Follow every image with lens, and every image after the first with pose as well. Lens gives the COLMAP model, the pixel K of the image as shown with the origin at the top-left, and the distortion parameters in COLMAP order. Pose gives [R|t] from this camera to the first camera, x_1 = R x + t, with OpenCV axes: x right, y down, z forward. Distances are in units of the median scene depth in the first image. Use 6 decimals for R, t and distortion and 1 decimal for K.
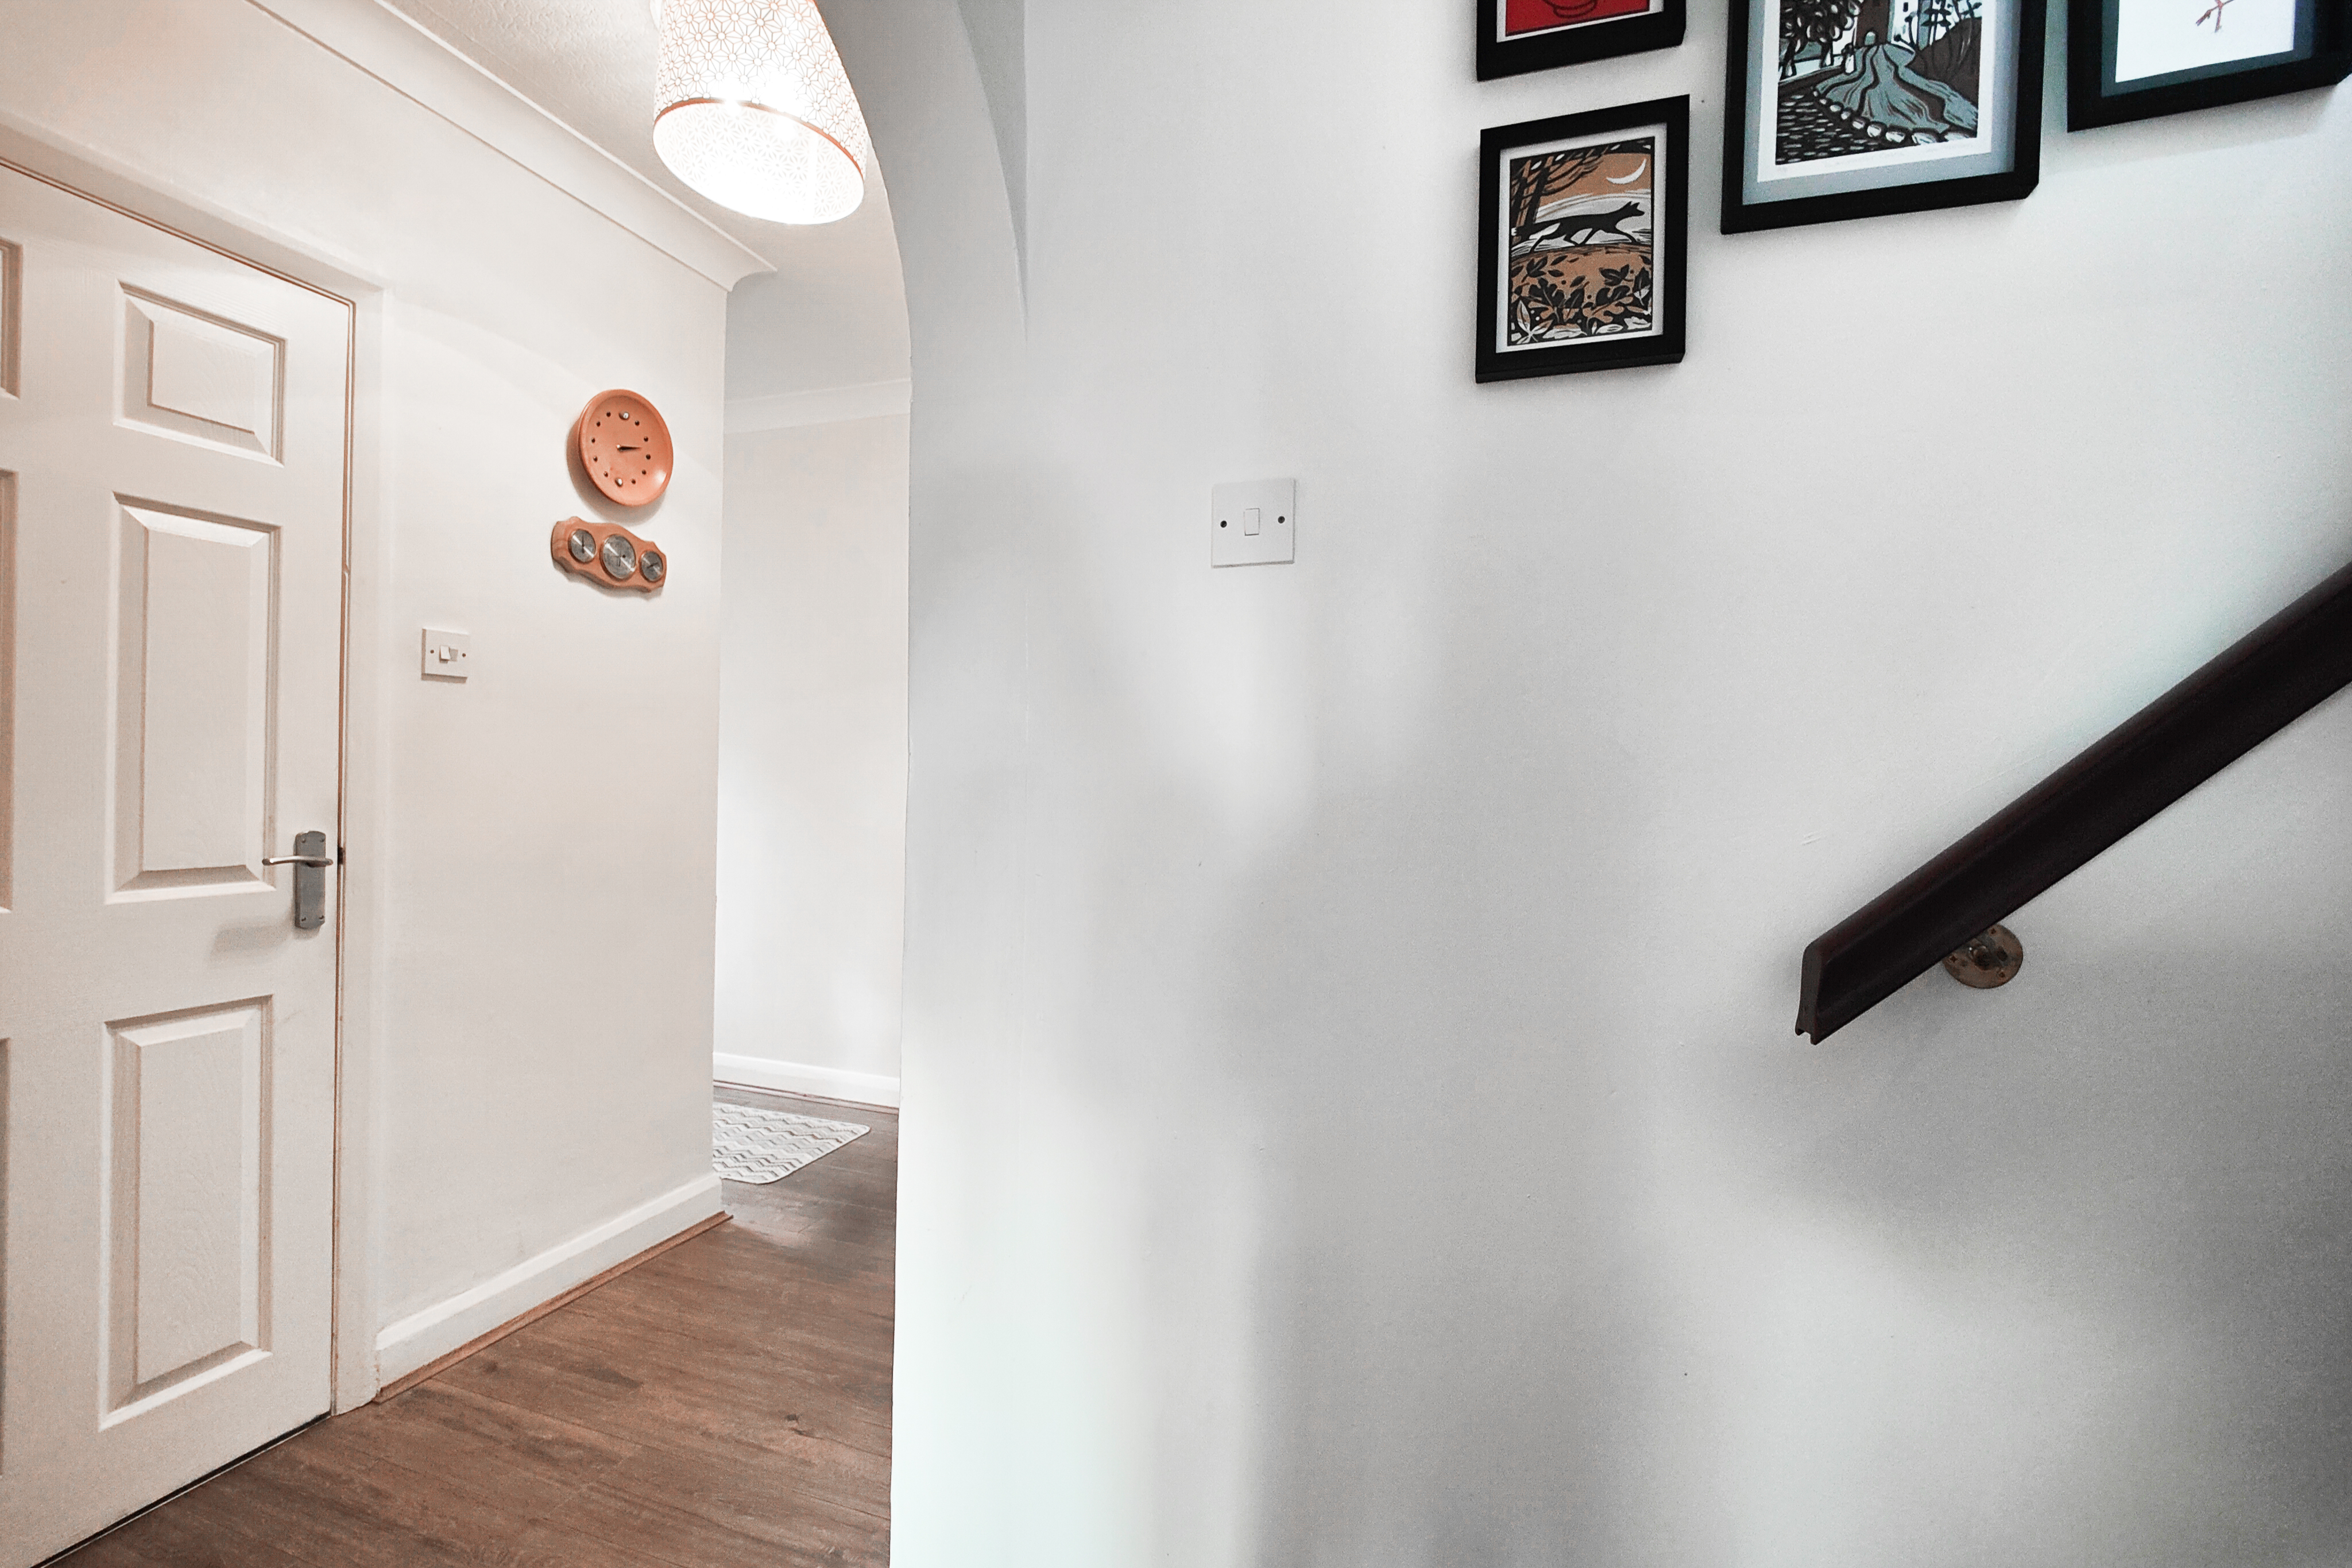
lens RADIAL K [[1020.6, 0, 1179.0], [0, 1020.6, 779.5], [0, 0, 1]] dist [0.014305, -0.011417]
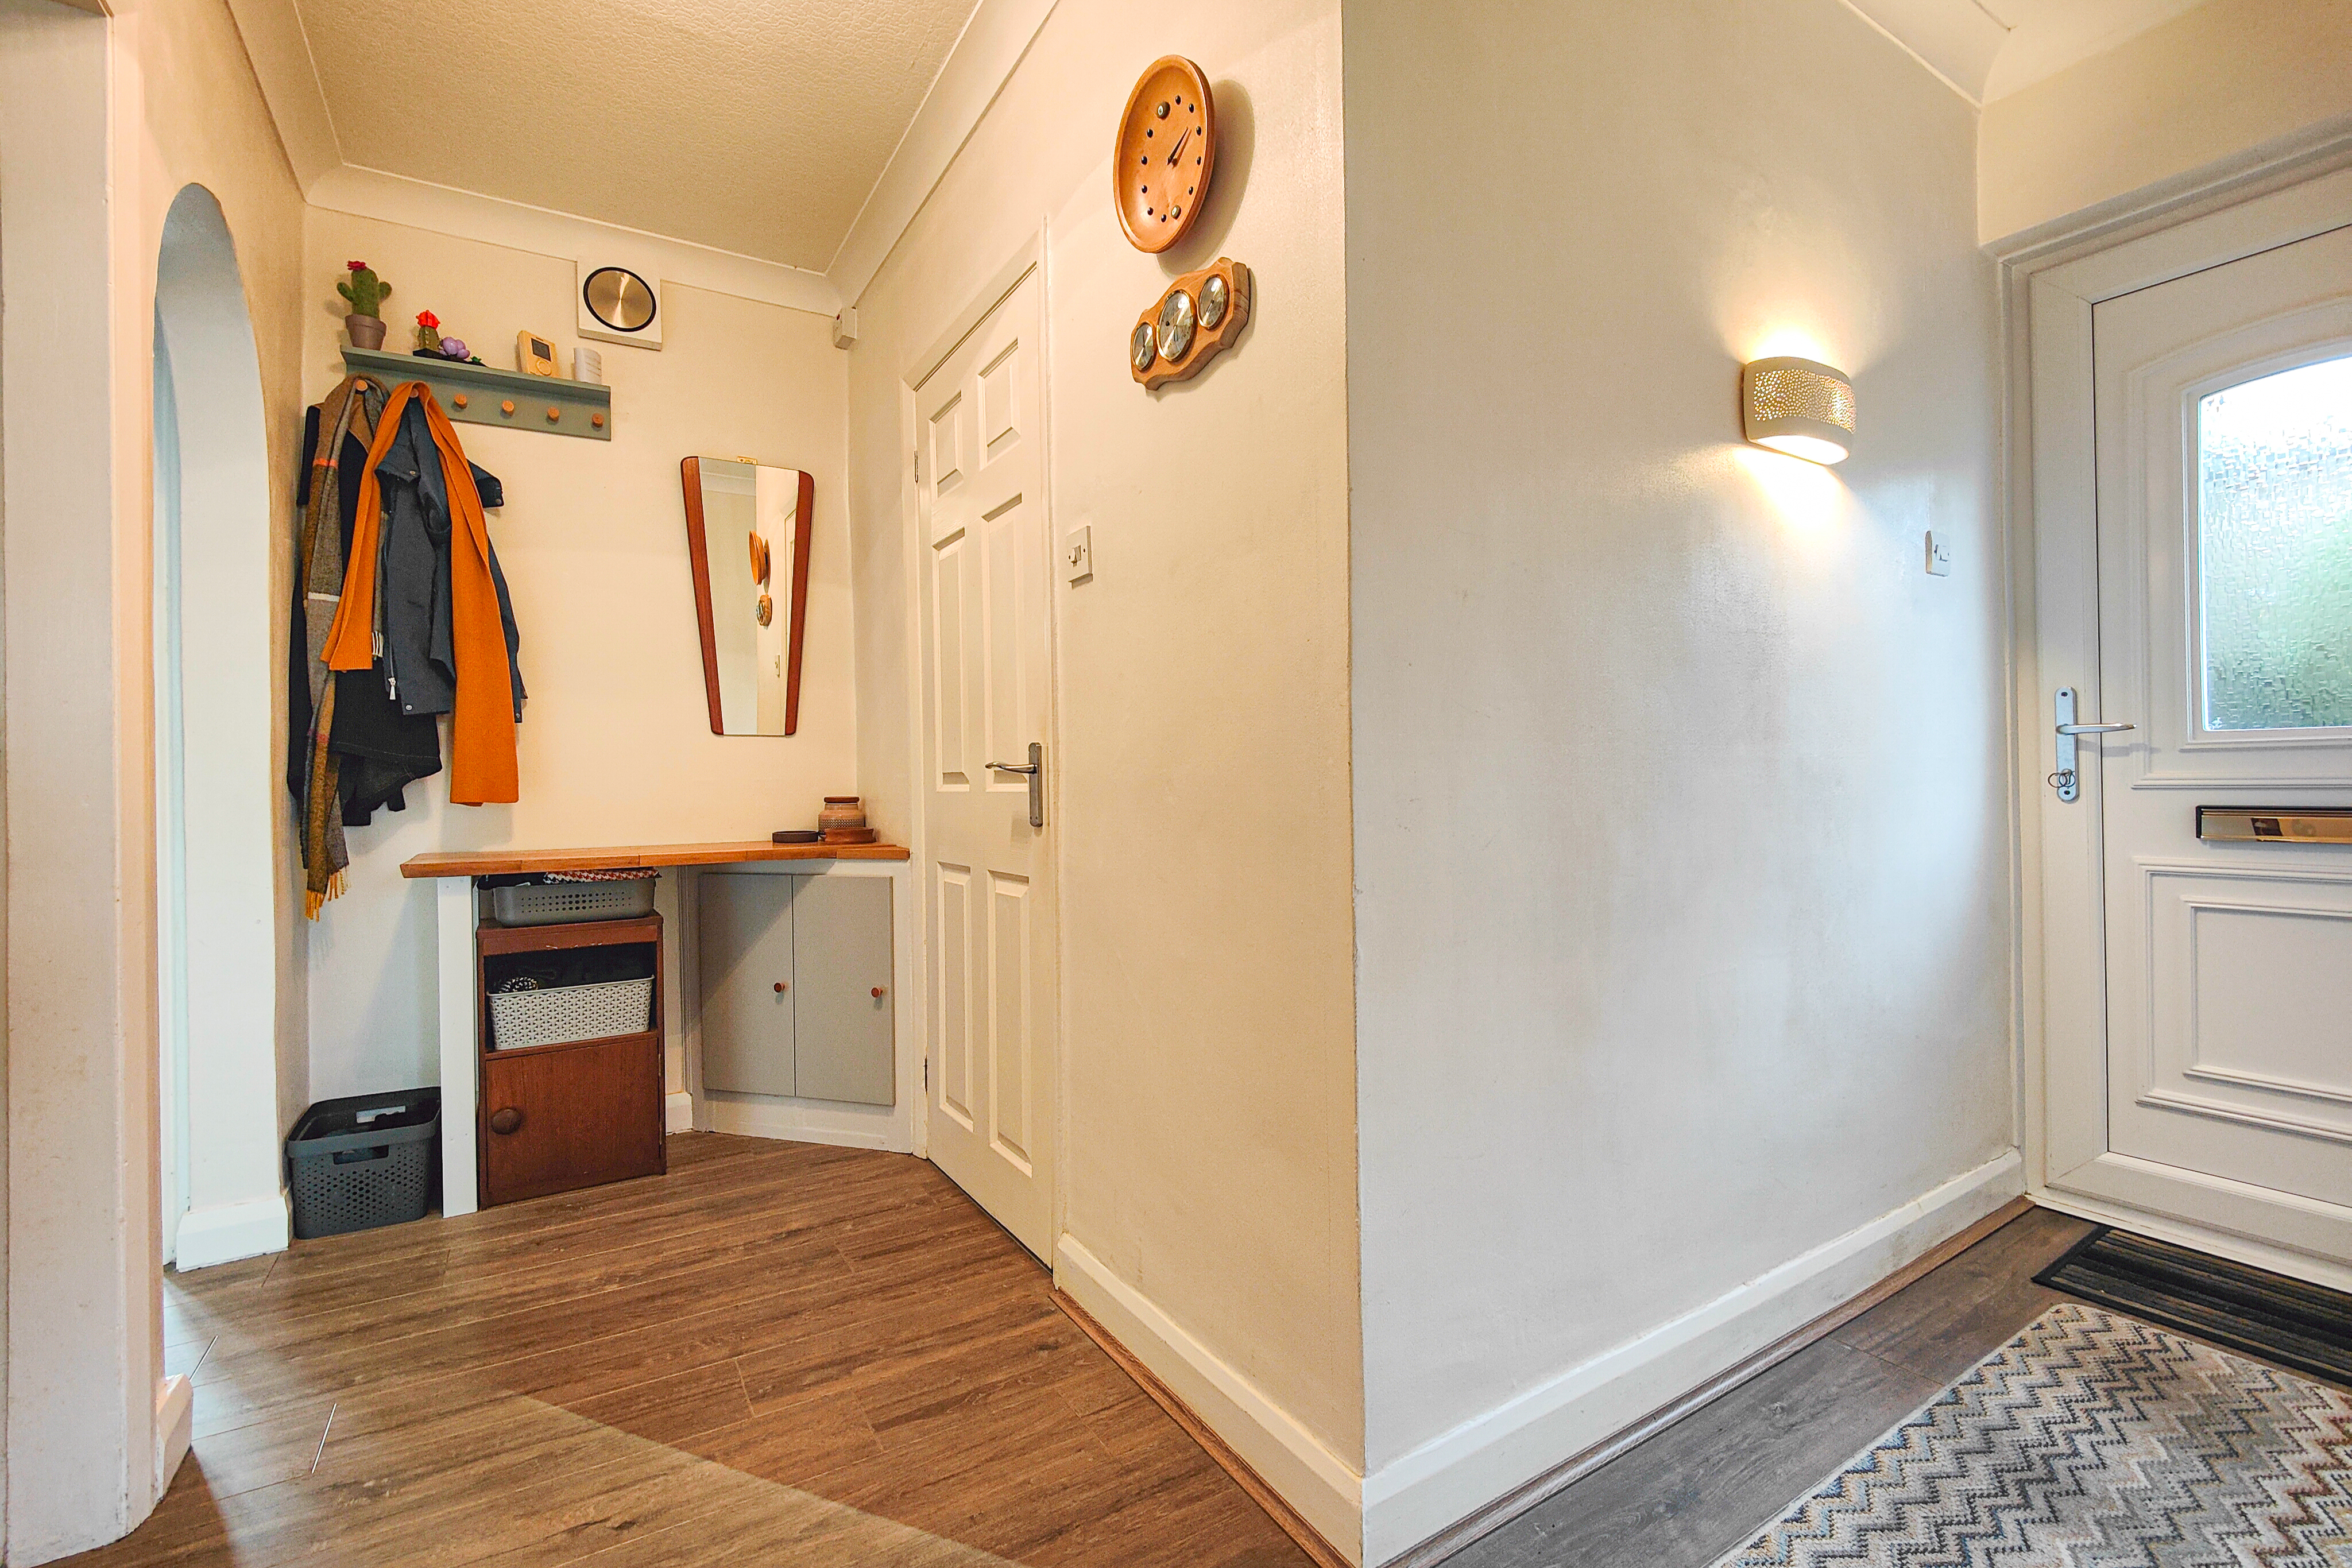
lens RADIAL K [[1020.6, 0, 1179.0], [0, 1020.6, 779.5], [0, 0, 1]] dist [0.014305, -0.011417]
pose [[-0.625327, -0.015515, -0.780209, -0.048953], [-0.004426, 0.999857, -0.016335, 0.105436], [0.780350, -0.006762, -0.625306, 1.753187]]
